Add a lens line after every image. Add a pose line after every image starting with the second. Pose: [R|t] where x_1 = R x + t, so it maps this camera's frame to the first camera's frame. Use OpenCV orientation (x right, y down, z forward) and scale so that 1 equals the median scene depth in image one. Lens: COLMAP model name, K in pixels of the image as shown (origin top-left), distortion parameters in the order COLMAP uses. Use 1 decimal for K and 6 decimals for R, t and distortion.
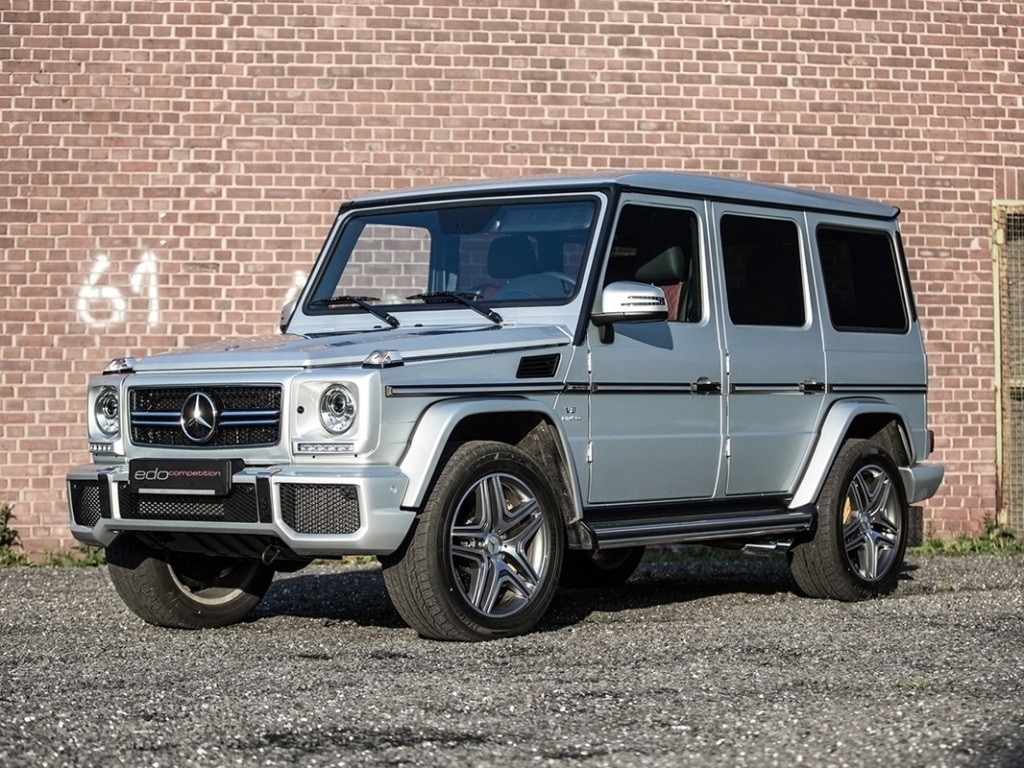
lens RADIAL K [[2425.5, 0, 512.0], [0, 2425.5, 384.0], [0, 0, 1]] dist [-0.262829, -0.393030]
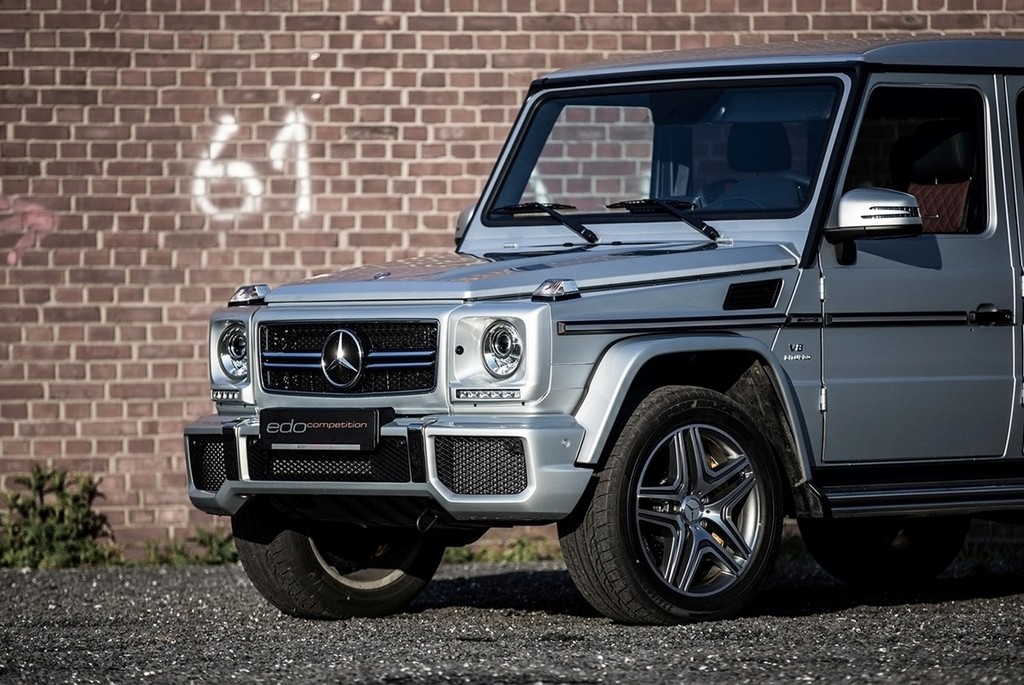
lens RADIAL K [[5162.2, 0, 512.0], [0, 5162.2, 342.5], [0, 0, 1]] dist [1.120381, 3.378055]
pose [[0.993307, -0.003471, -0.115453, 0.082780], [0.005502, 0.999835, 0.017284, -0.013719], [0.115374, -0.017803, 0.993163, -0.473227]]
